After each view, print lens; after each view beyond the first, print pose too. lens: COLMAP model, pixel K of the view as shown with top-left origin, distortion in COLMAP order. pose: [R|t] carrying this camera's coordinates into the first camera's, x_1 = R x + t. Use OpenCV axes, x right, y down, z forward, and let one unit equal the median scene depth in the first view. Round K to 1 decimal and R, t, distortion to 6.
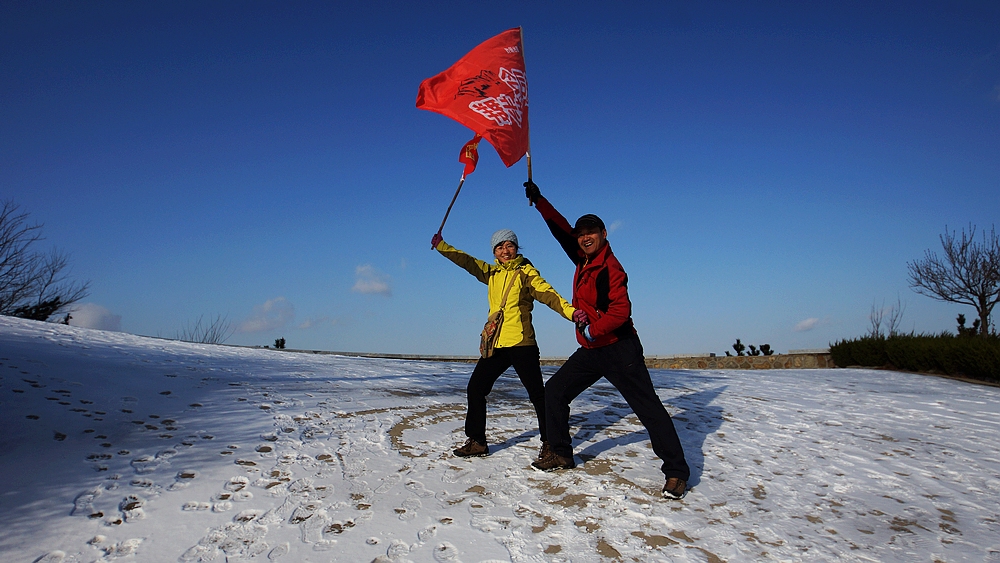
lens RADIAL K [[636.7, 0, 500.0], [0, 636.7, 281.5], [0, 0, 1]] dist [0.018626, -0.003518]
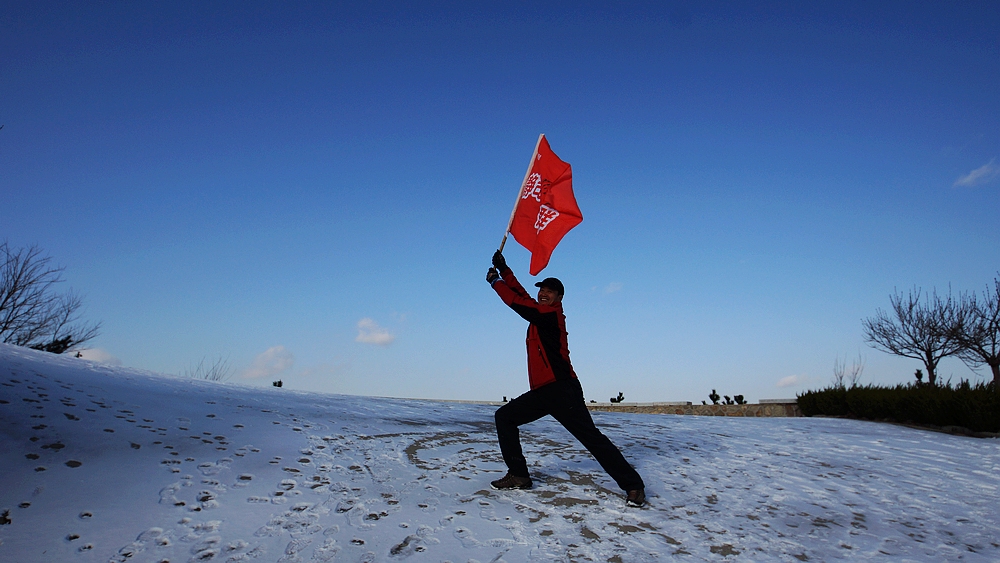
lens RADIAL K [[636.7, 0, 500.0], [0, 636.7, 281.5], [0, 0, 1]] dist [0.018626, -0.003518]
pose [[0.999484, 0.021930, 0.023473, -0.037481], [-0.019963, 0.996517, -0.080971, 0.017971], [-0.025167, 0.080461, 0.996440, -0.226540]]
